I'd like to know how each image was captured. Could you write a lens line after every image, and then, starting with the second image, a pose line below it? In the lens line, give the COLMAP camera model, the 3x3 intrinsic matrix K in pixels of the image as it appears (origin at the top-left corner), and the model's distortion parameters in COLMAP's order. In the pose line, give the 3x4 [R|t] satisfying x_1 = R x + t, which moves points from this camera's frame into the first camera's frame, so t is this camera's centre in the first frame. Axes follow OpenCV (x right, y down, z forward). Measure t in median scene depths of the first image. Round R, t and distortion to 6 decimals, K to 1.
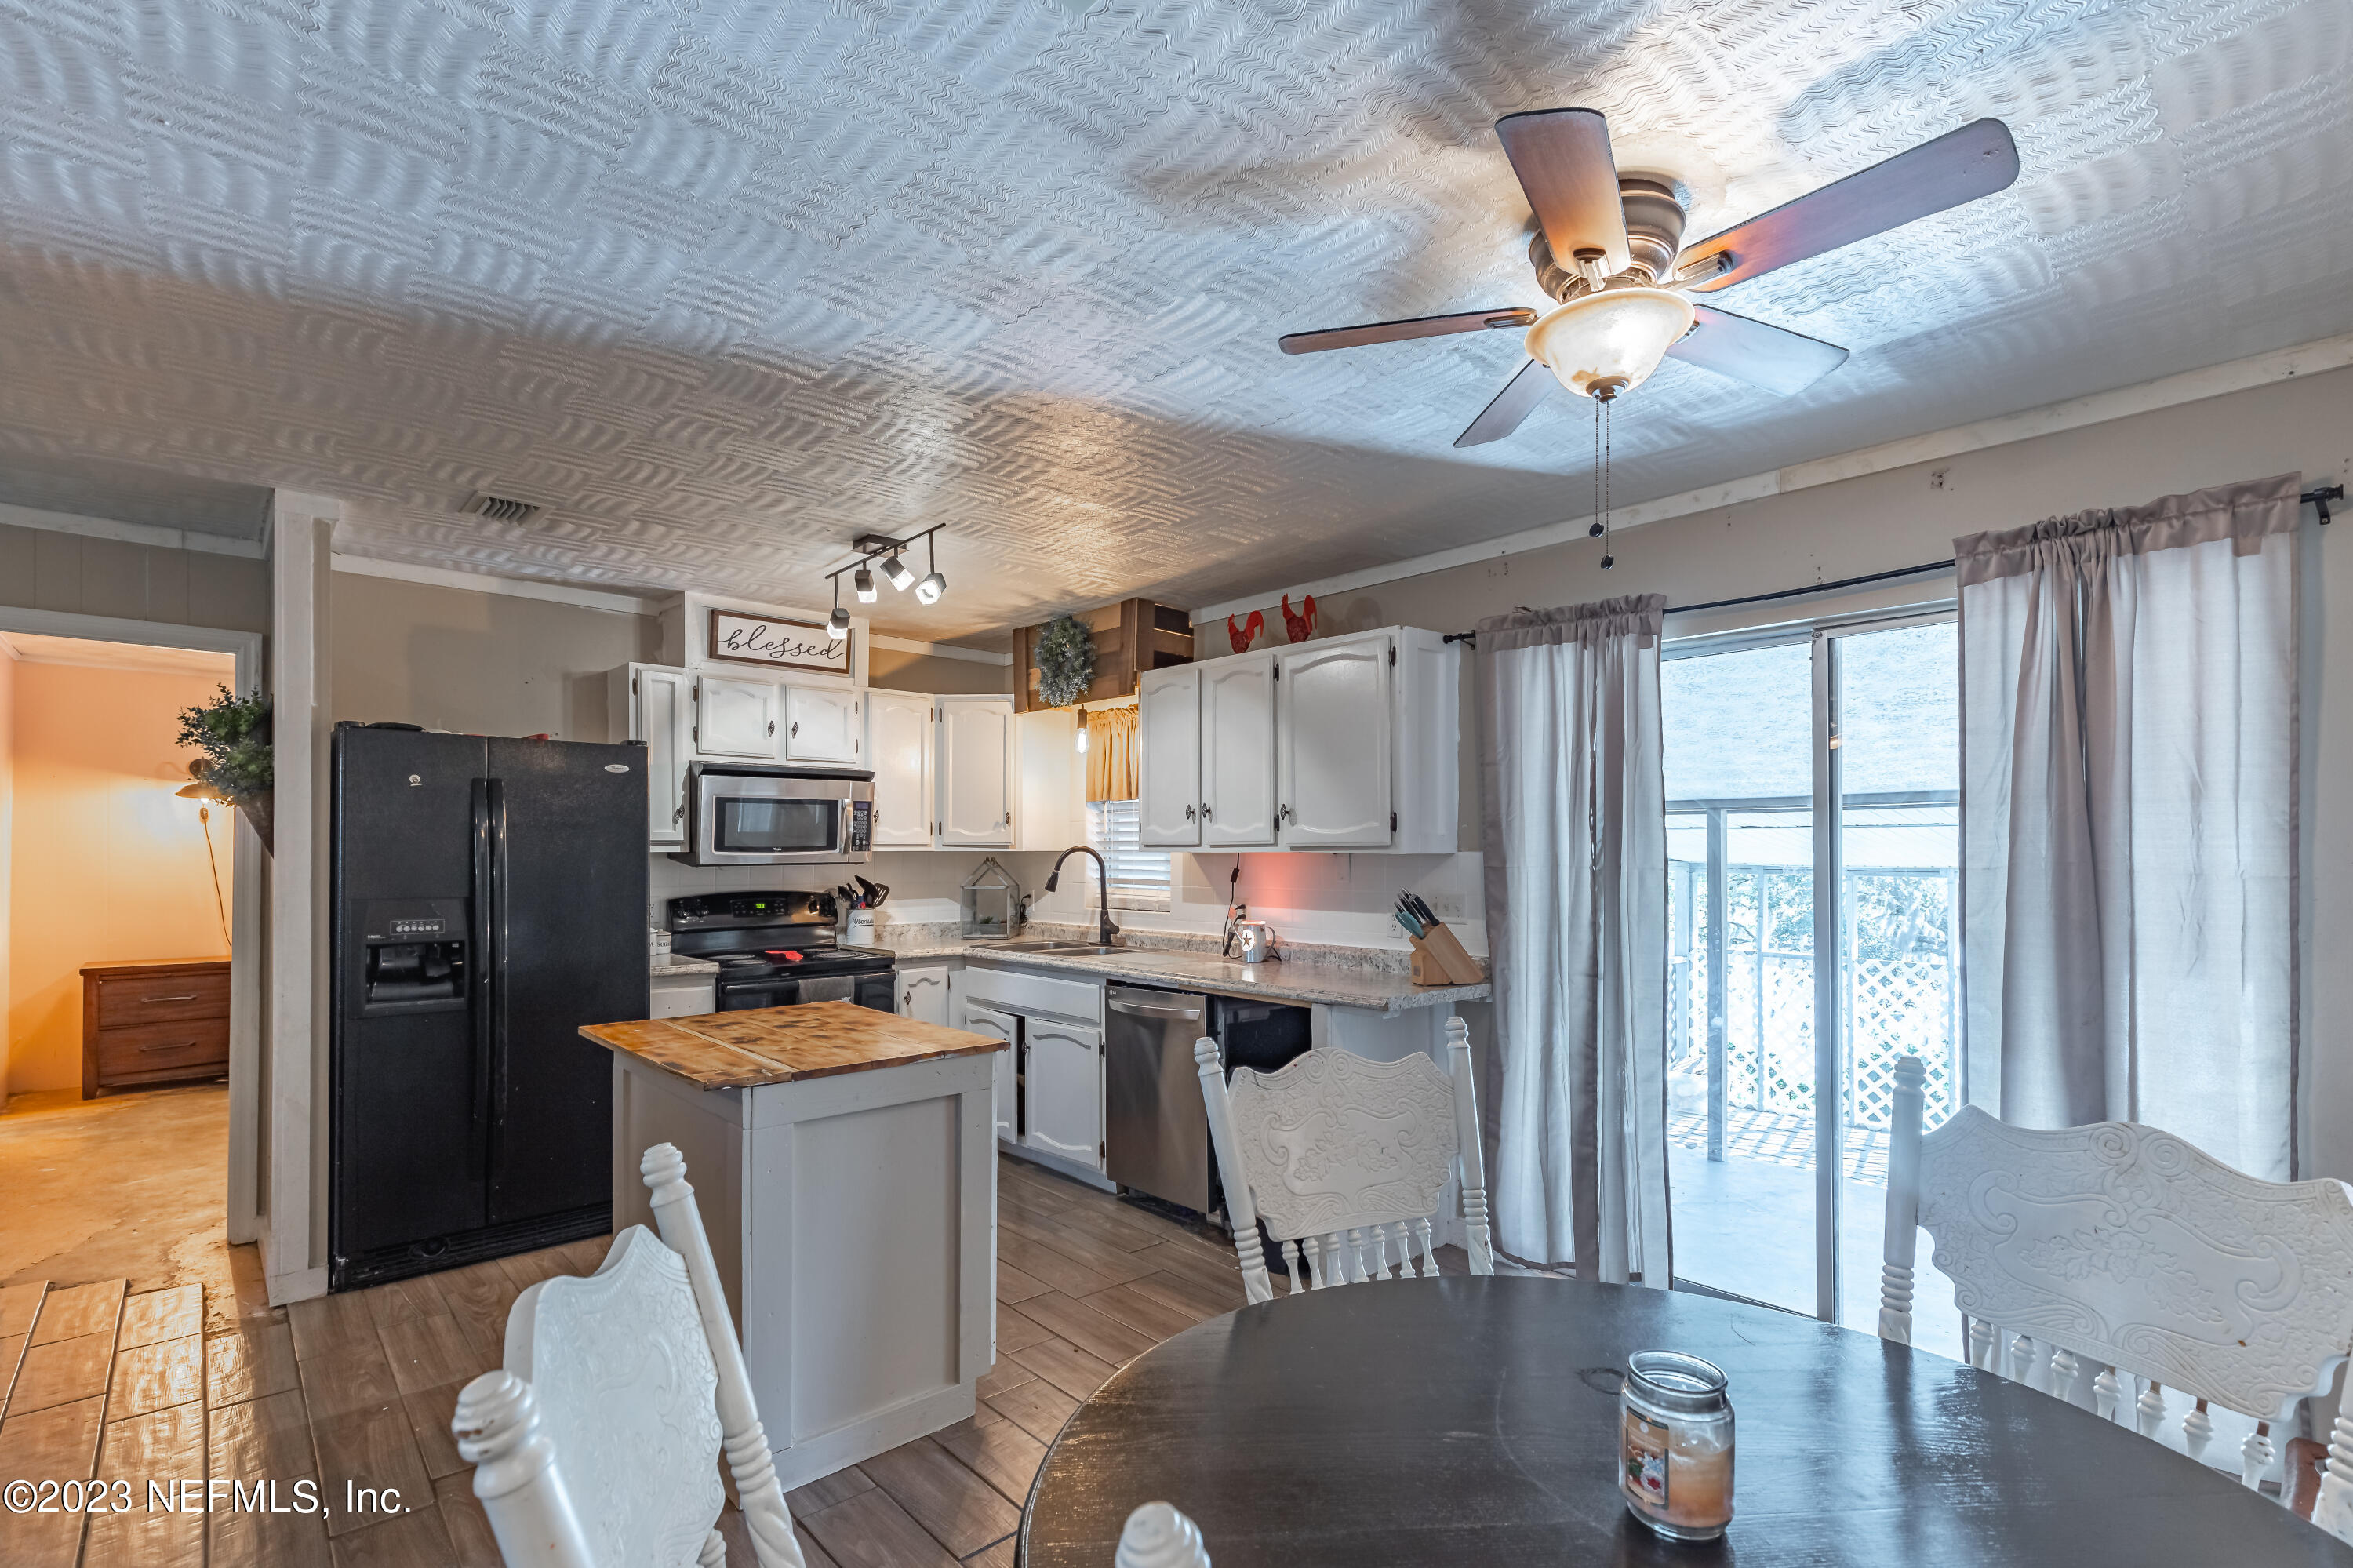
lens RADIAL K [[1070.0, 0, 1245.3], [0, 1070.0, 841.5], [0, 0, 1]] dist [0.006636, -0.002544]
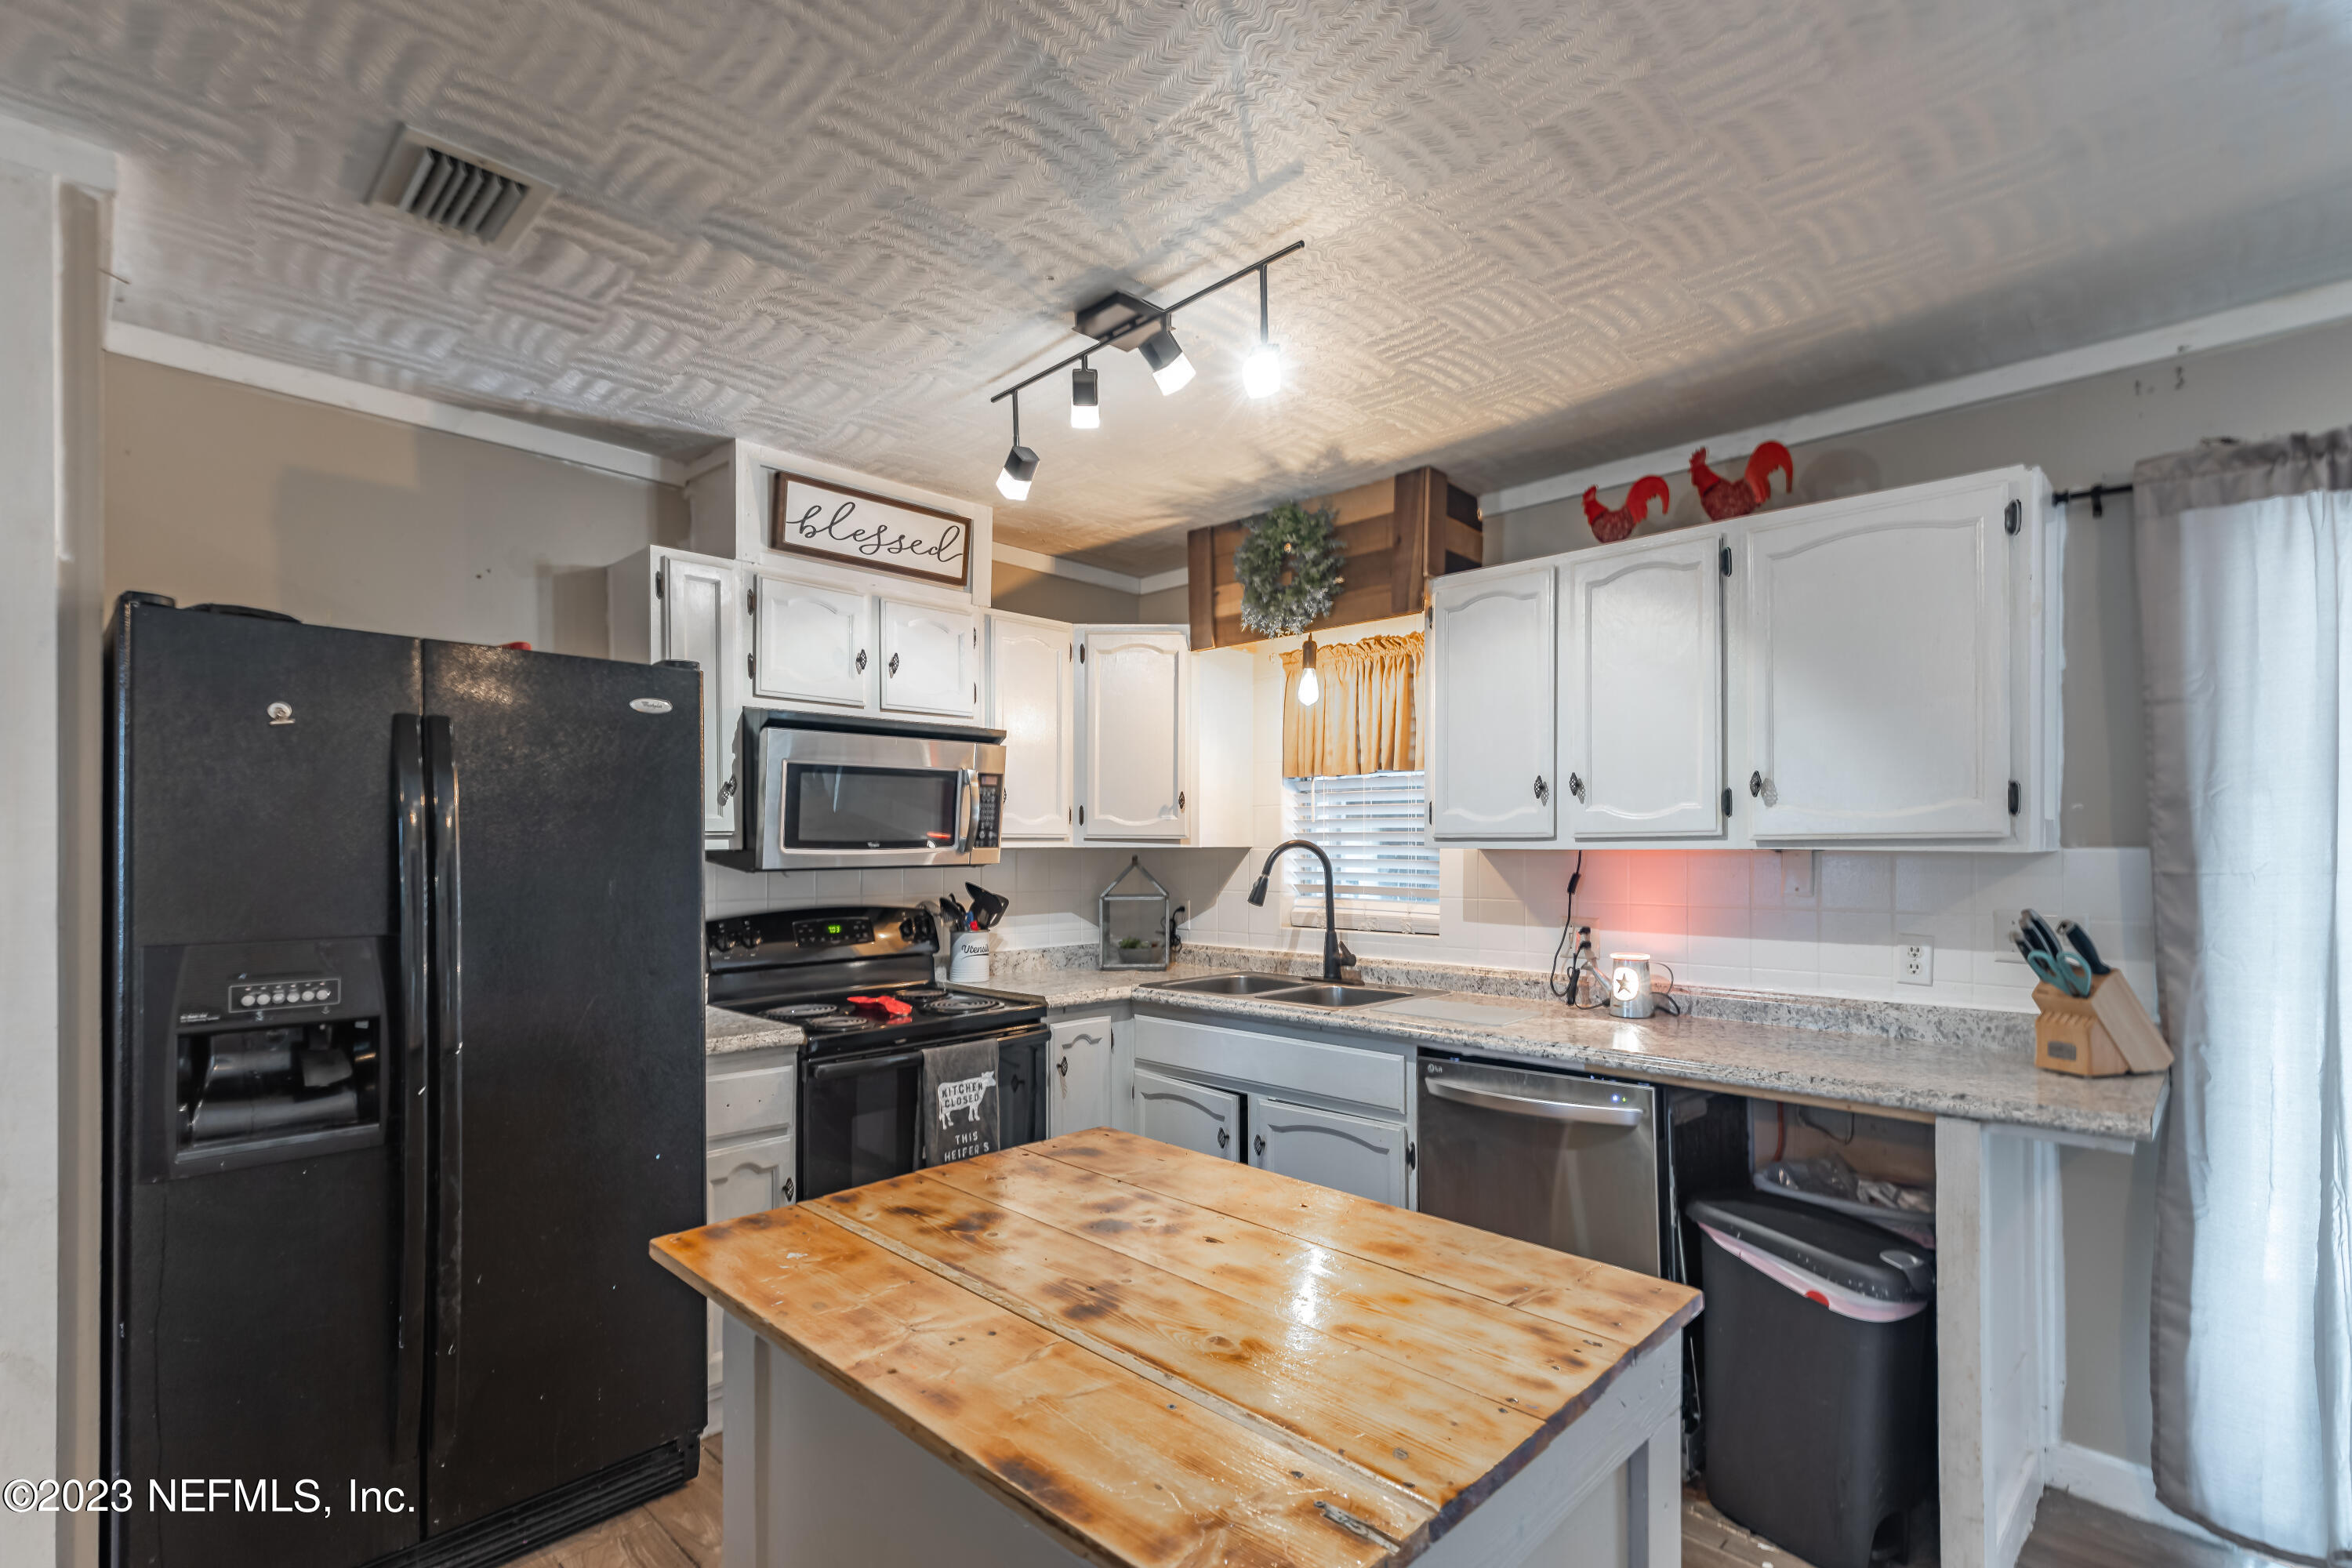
lens RADIAL K [[1069.5, 0, 1243.6], [0, 1069.5, 840.2], [0, 0, 1]] dist [0.006636, -0.002544]
pose [[0.998446, -0.001376, 0.055709, -0.281413], [0.001184, 0.999993, 0.003475, 0.002406], [-0.055714, -0.003403, 0.998441, 0.380298]]
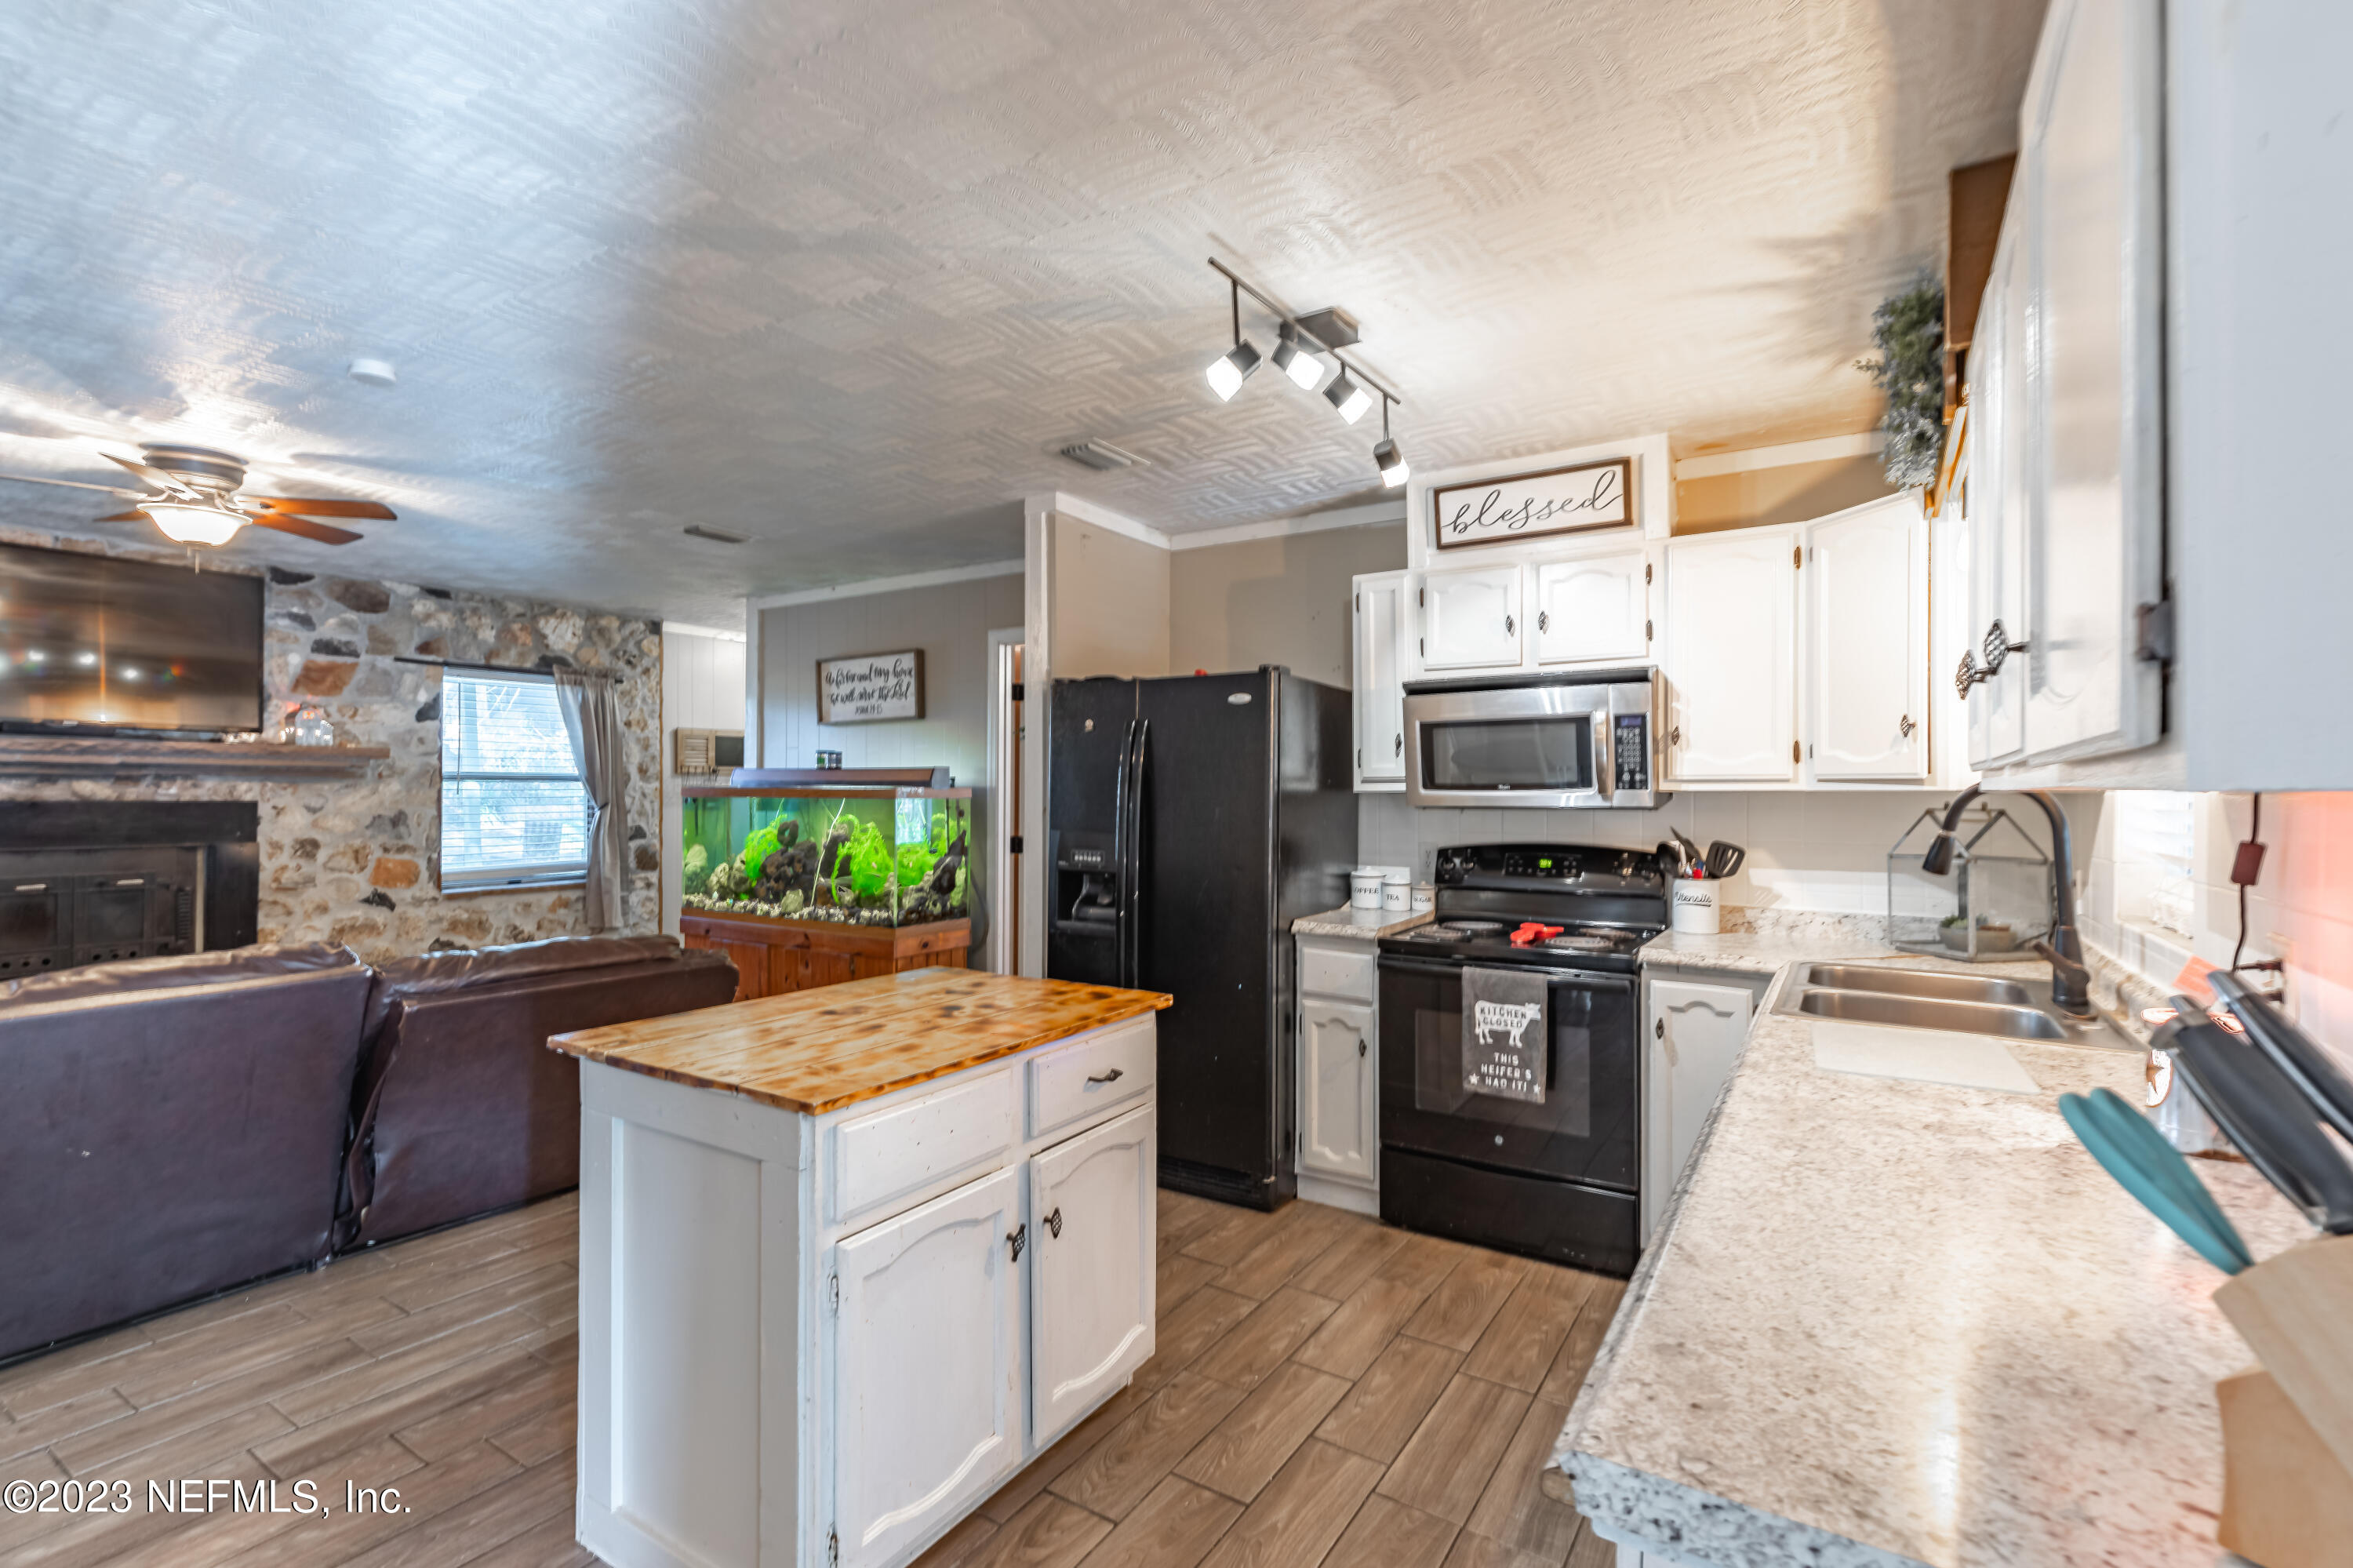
lens RADIAL K [[1070.0, 0, 1174.2], [0, 1070.0, 783.6], [0, 0, 1]] dist [0.006636, -0.002544]
pose [[0.241612, -0.008894, -0.970332, 0.251141], [0.008917, 0.999936, -0.006945, 0.008251], [0.970332, -0.006975, 0.241676, 0.679416]]
